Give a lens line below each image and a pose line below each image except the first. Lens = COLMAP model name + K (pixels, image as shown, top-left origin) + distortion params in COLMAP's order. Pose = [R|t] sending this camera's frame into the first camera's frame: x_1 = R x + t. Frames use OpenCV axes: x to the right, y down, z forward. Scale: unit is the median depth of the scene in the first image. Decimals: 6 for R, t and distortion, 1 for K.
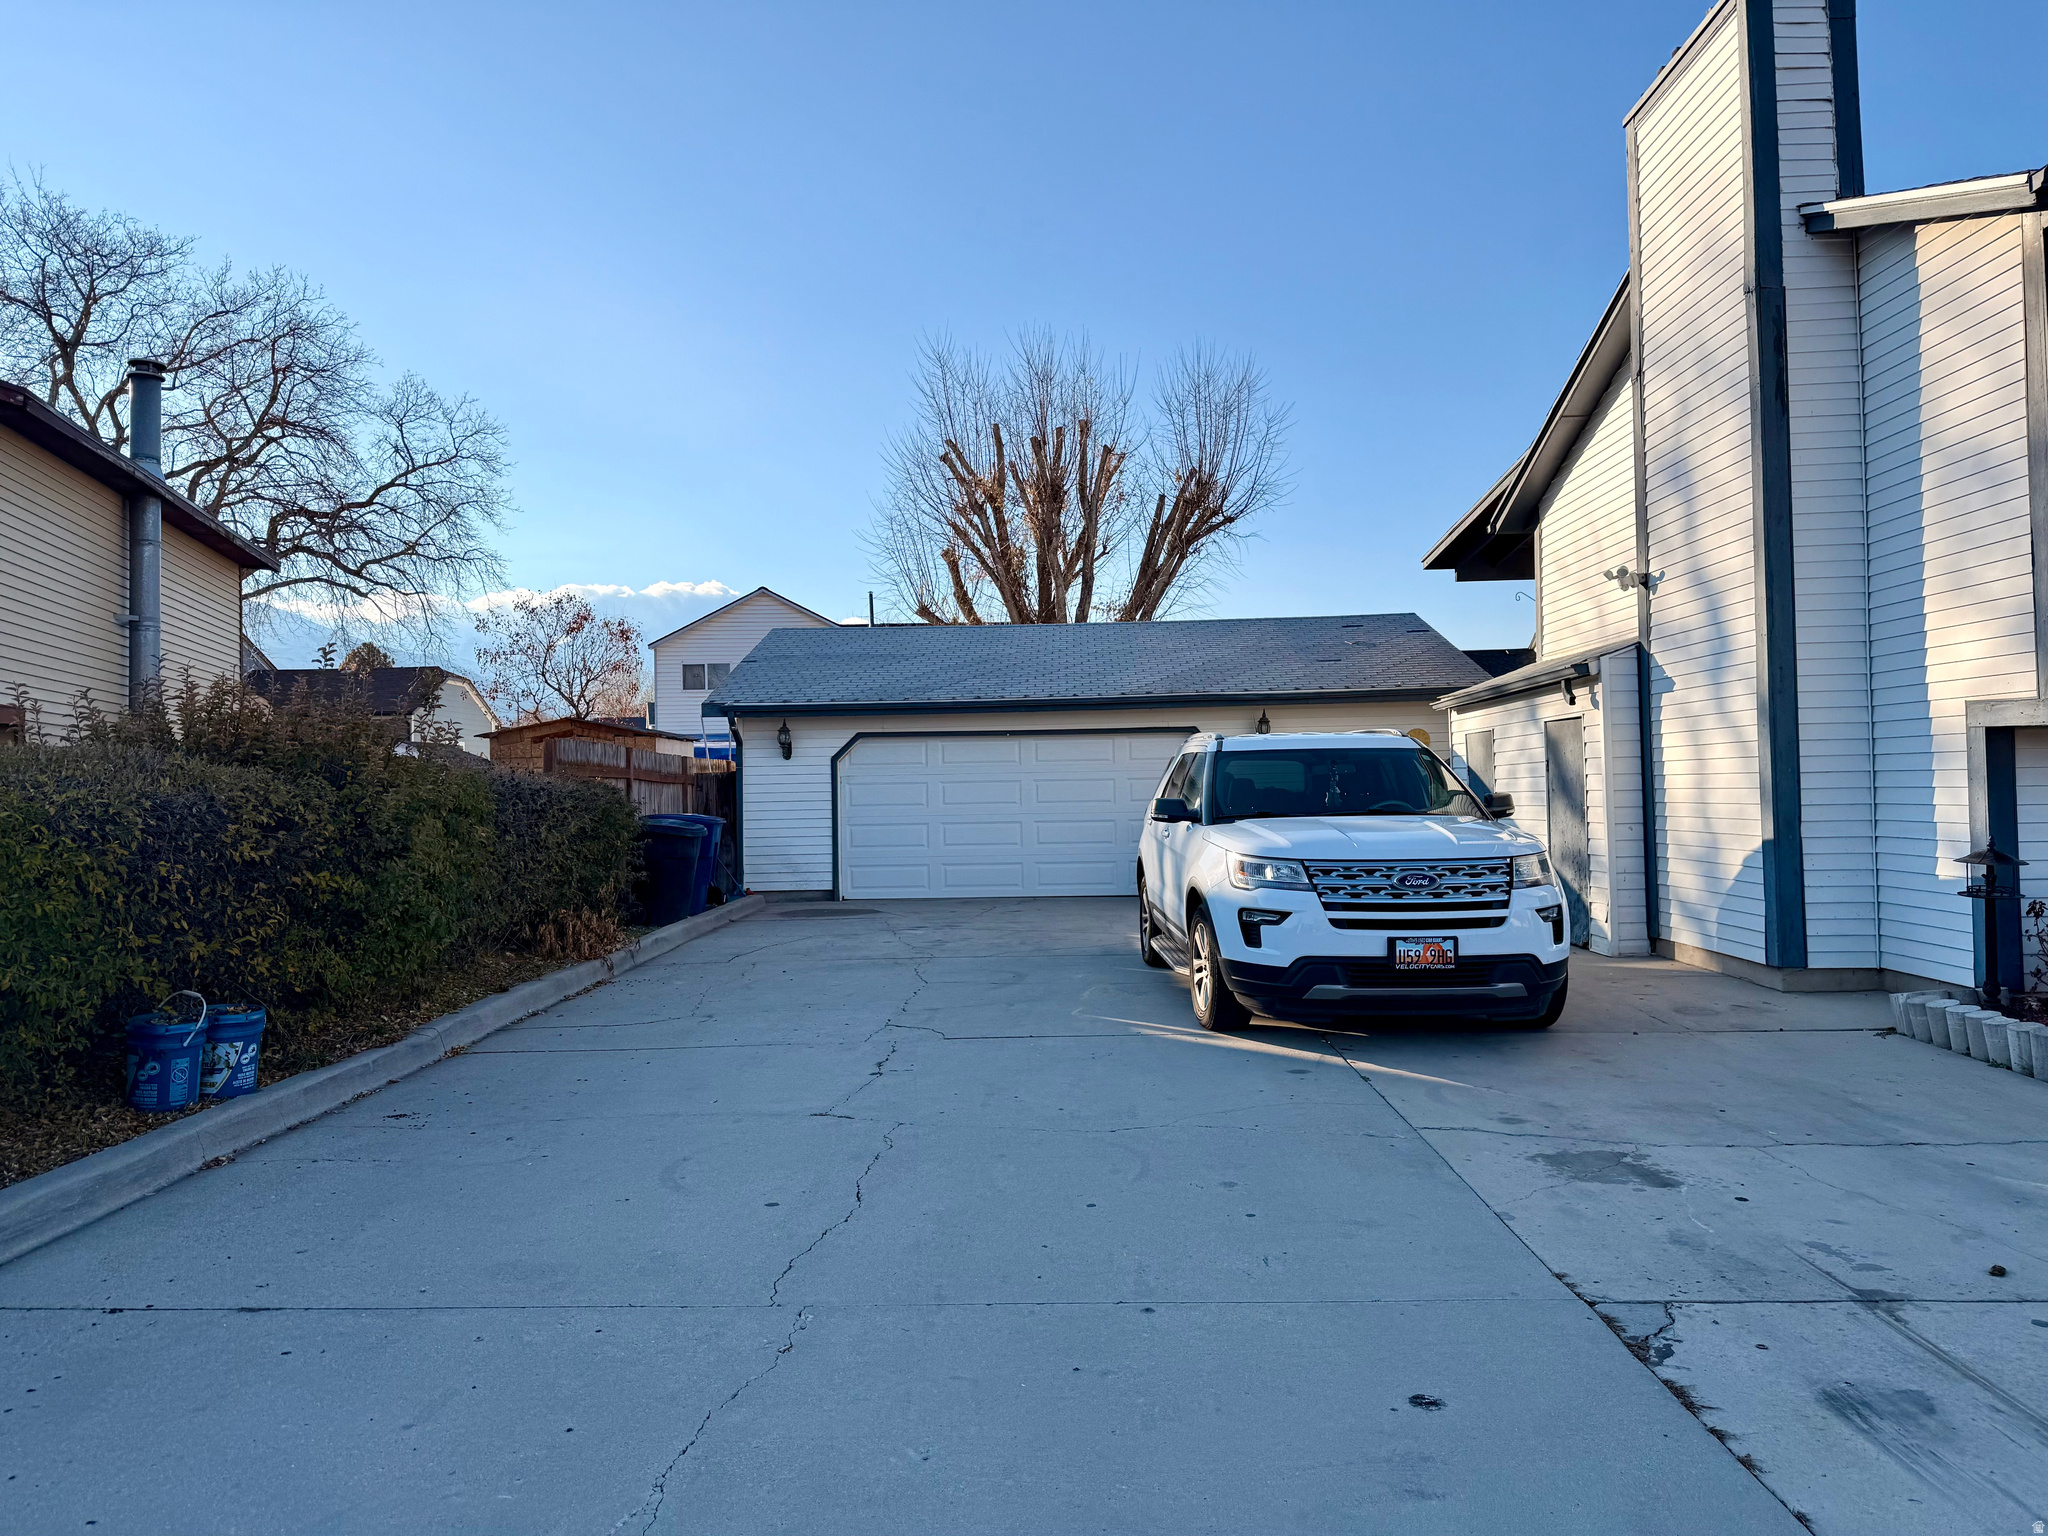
lens RADIAL K [[1432.1, 0, 1007.2], [0, 1432.1, 764.5], [0, 0, 1]] dist [0.073136, -0.085172]
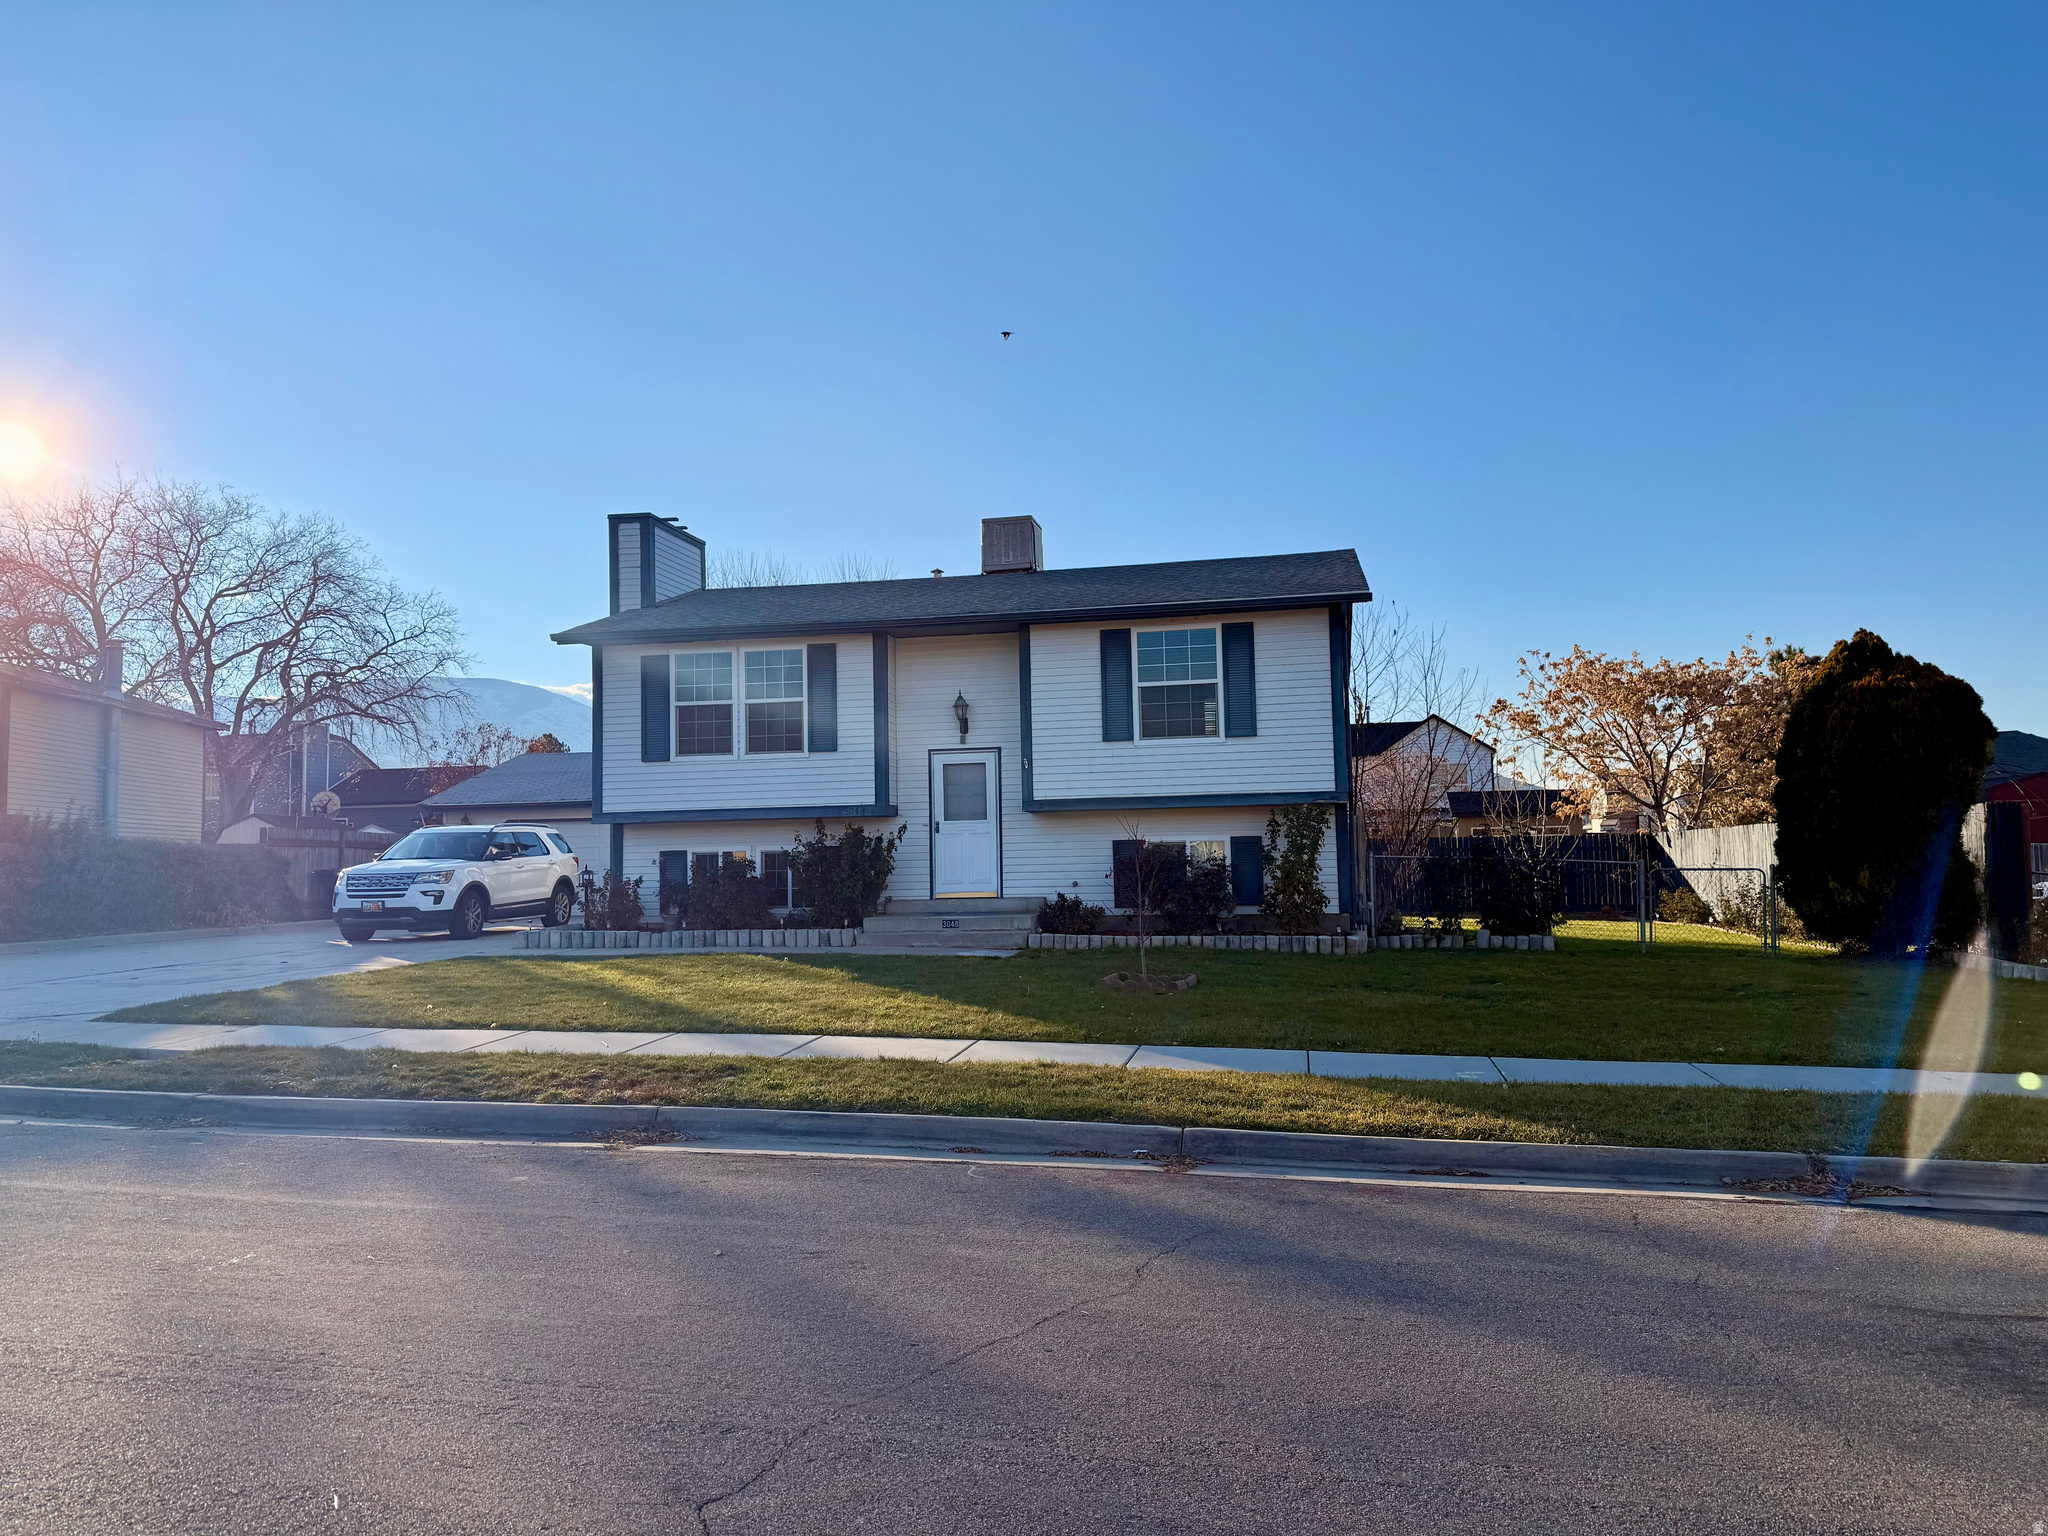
lens RADIAL K [[1429.5, 0, 1024.0], [0, 1429.5, 768.0], [0, 0, 1]] dist [0.152206, -0.275902]
pose [[0.987830, -0.012262, -0.155054, 0.834167], [0.005077, 0.998899, -0.046647, -0.000270], [0.155455, 0.045292, 0.986804, -0.682383]]
